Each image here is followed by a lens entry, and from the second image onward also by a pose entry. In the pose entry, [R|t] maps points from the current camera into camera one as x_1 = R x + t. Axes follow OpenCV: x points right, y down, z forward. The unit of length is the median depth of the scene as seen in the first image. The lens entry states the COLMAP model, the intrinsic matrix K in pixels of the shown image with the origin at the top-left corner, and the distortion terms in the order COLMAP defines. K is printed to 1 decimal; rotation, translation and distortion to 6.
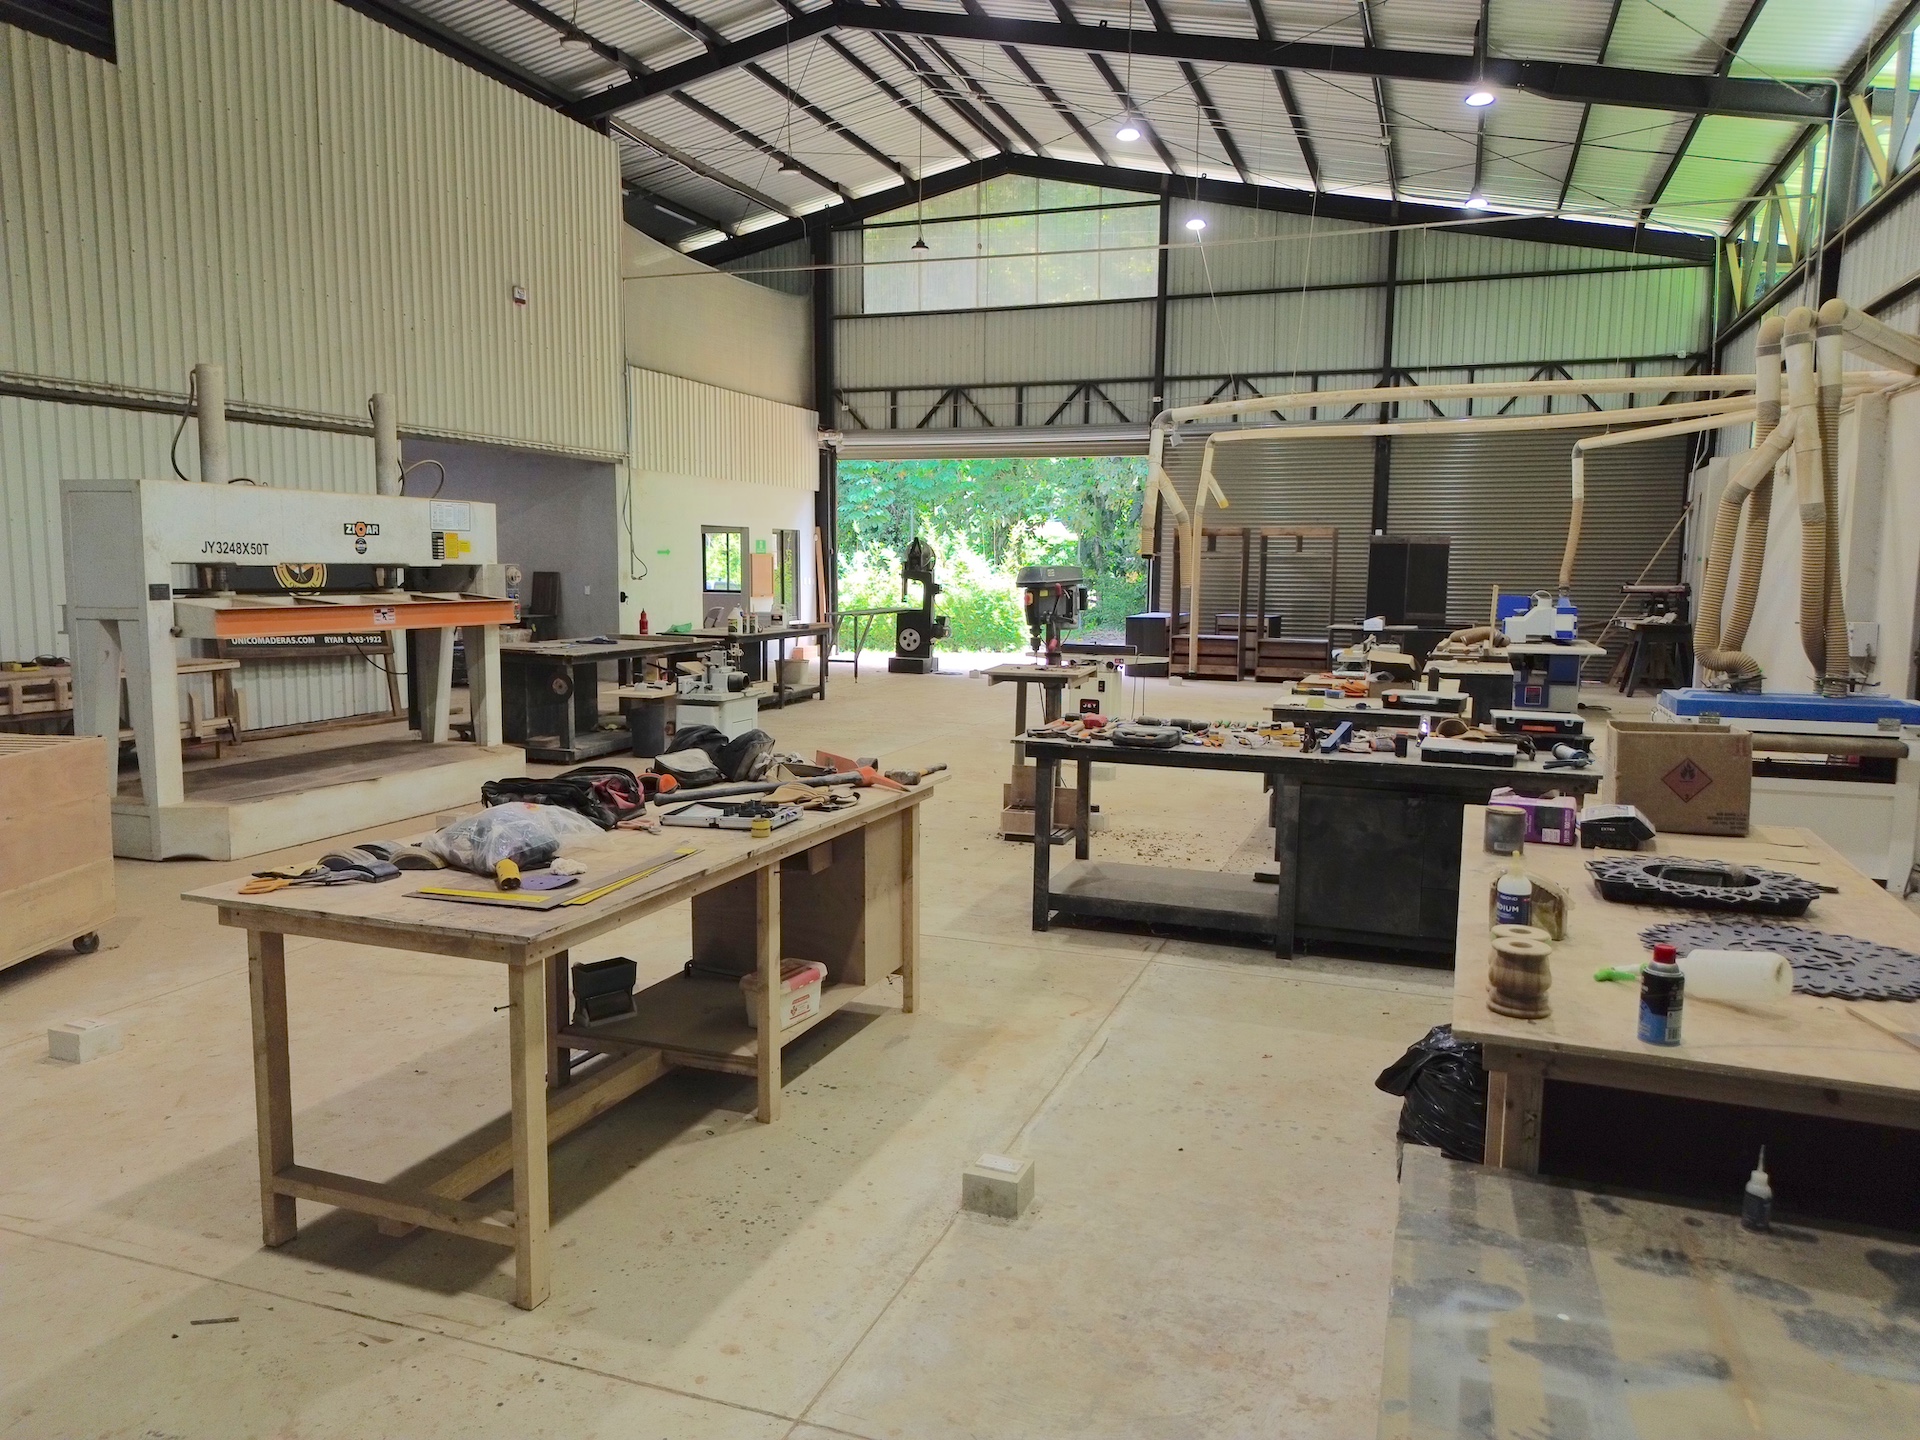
lens RADIAL K [[1348.1, 0, 974.3], [0, 1348.1, 718.7], [0, 0, 1]] dist [0.063878, -0.061094]
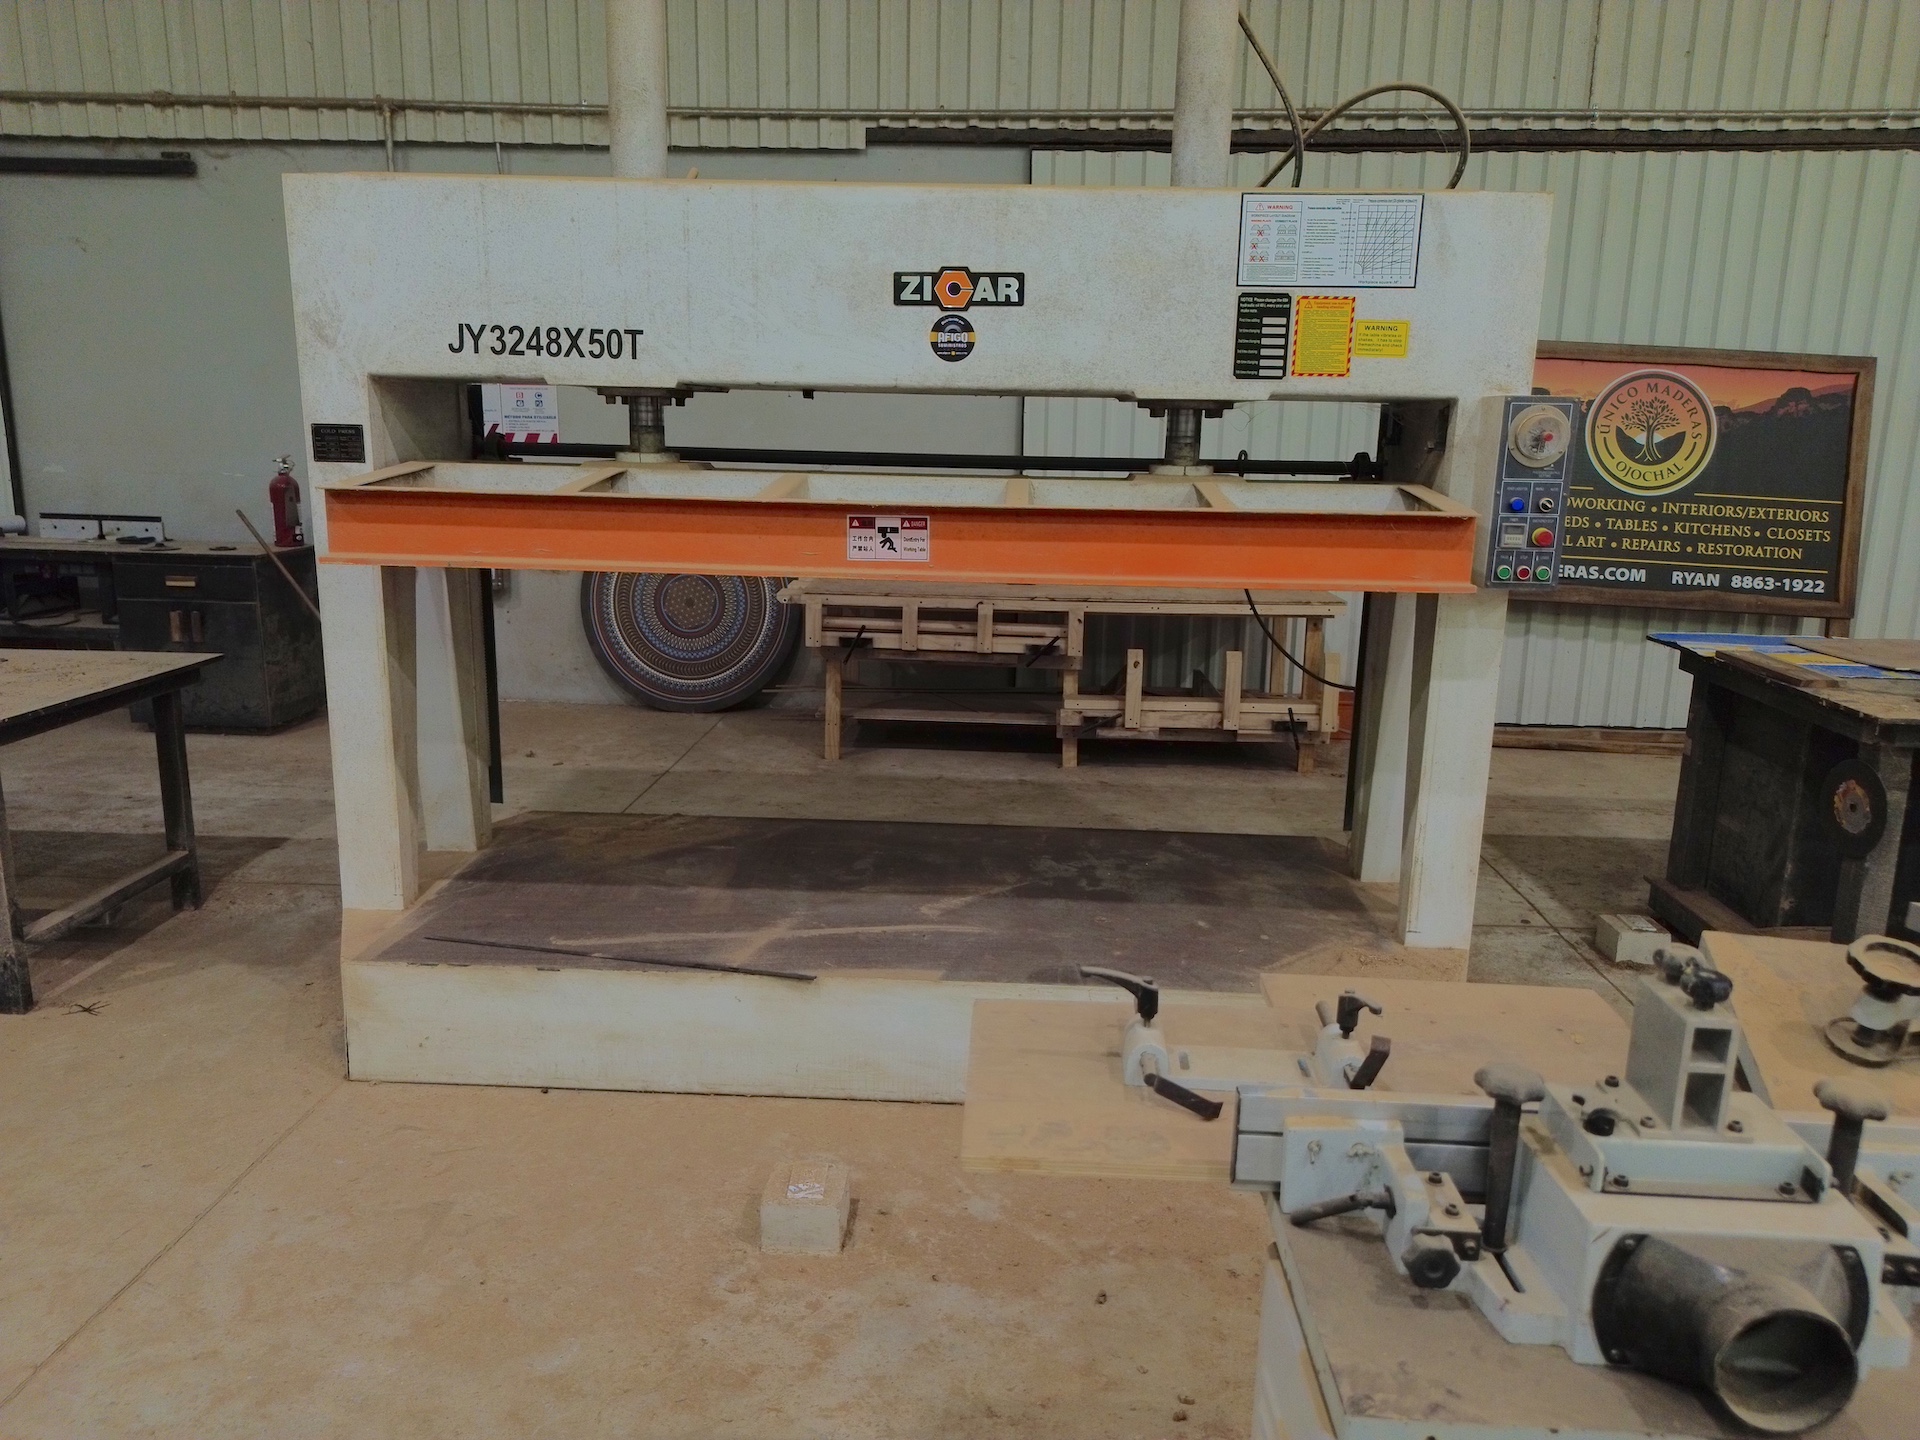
lens RADIAL K [[1348.1, 0, 960.0], [0, 1348.1, 714.1], [0, 0, 1]] dist [0.063878, -0.061094]
pose [[0.295481, 0.199733, -0.934237, -0.042111], [-0.127828, 0.977374, 0.168526, -0.037543], [0.946758, 0.069625, 0.314326, 0.370895]]
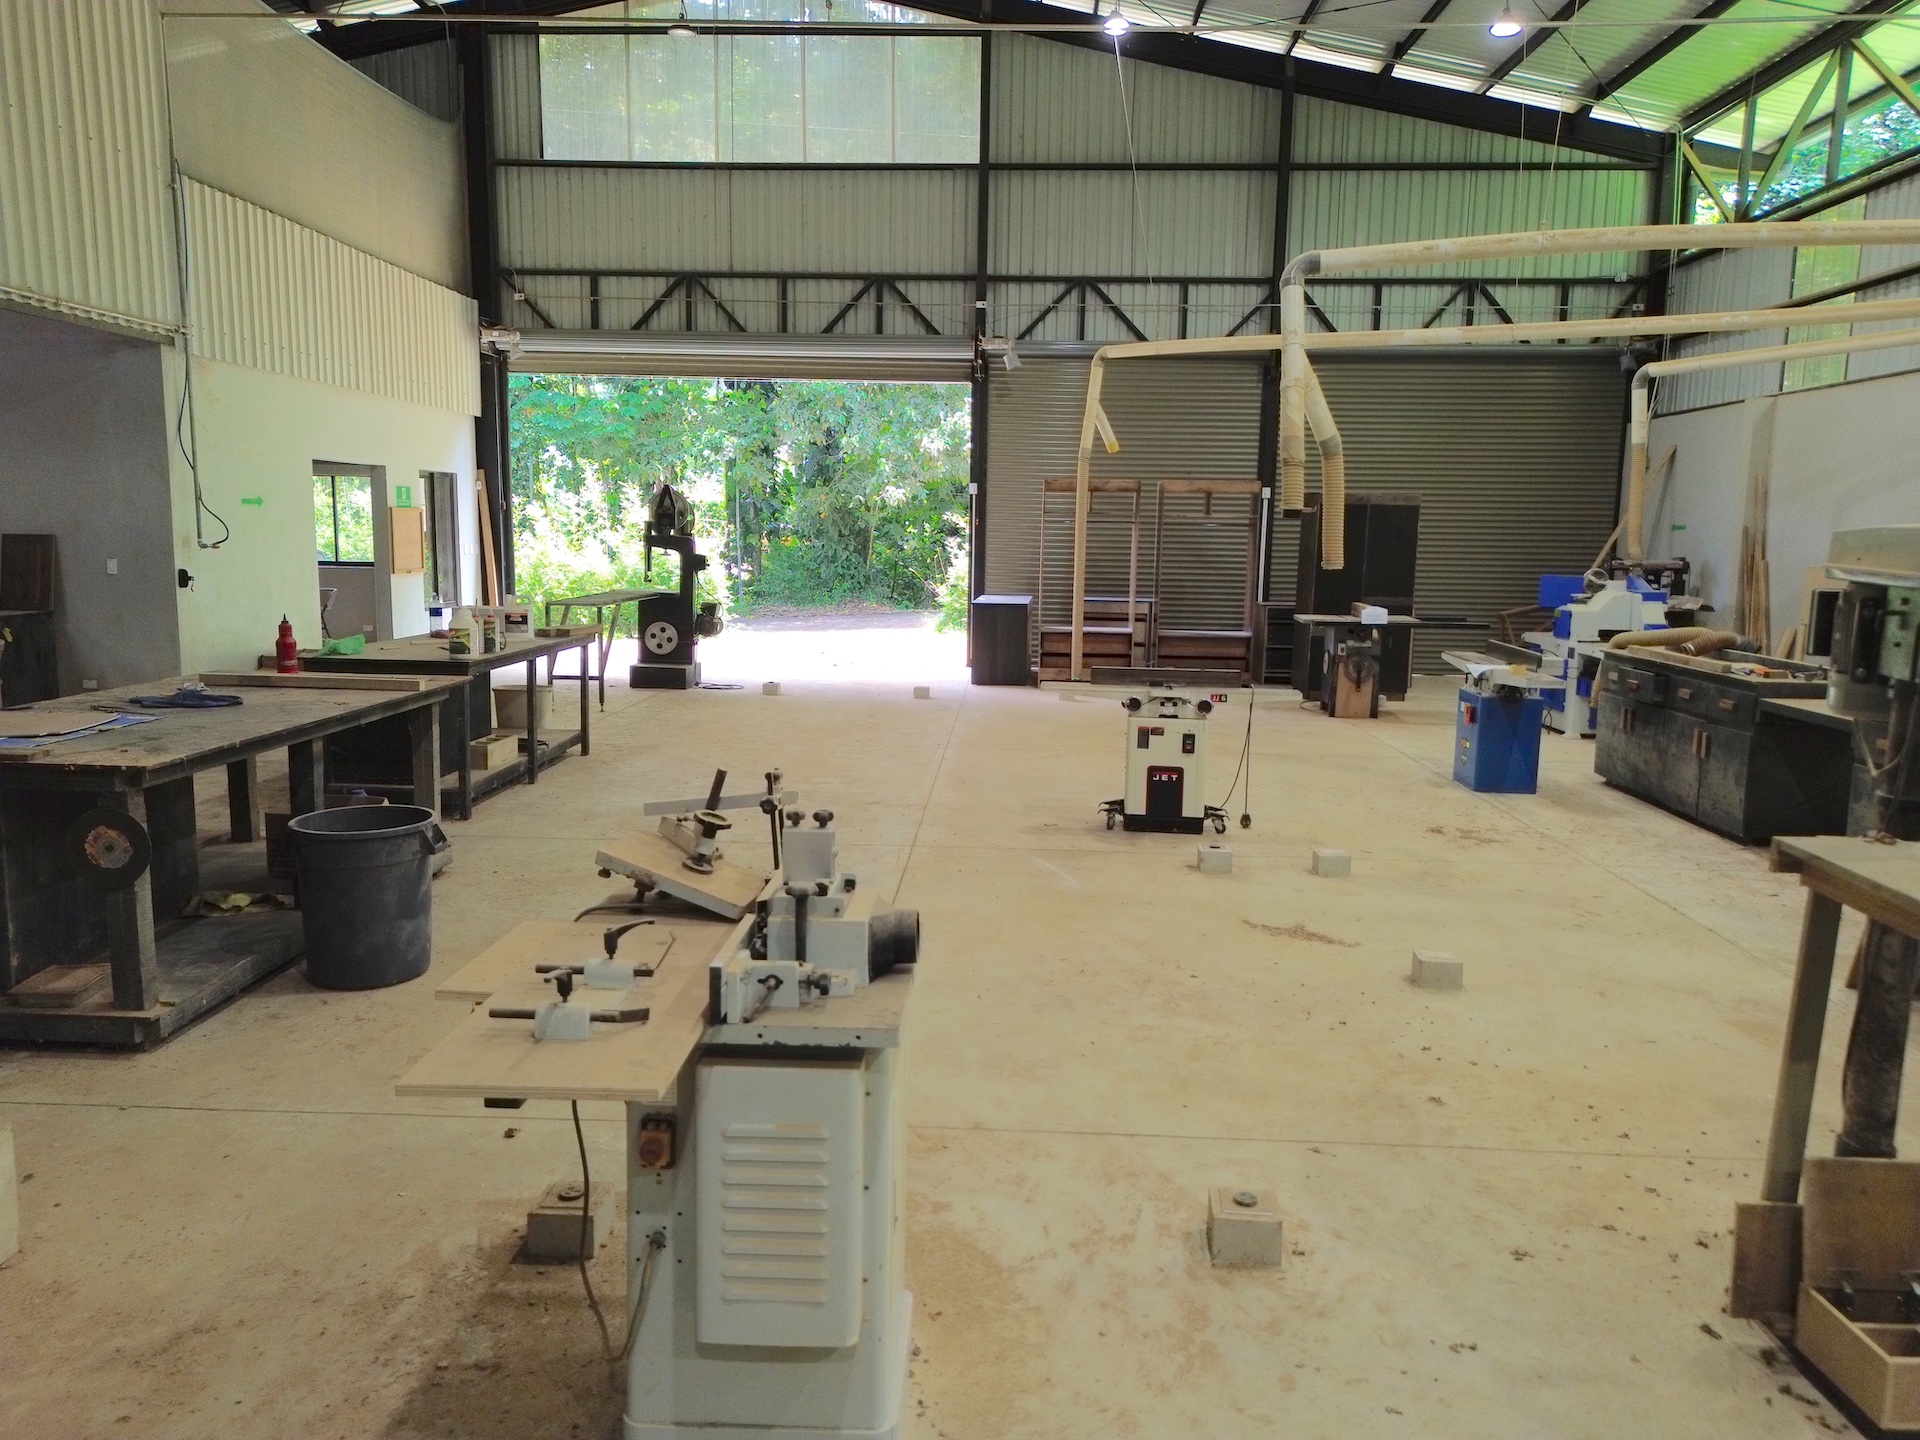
lens RADIAL K [[1348.1, 0, 965.4], [0, 1348.1, 711.7], [0, 0, 1]] dist [0.063878, -0.061094]
pose [[0.955128, -0.032758, 0.294375, -0.100498], [0.026506, 0.999331, 0.025204, -0.033903], [-0.295004, -0.016270, 0.955357, 0.302120]]
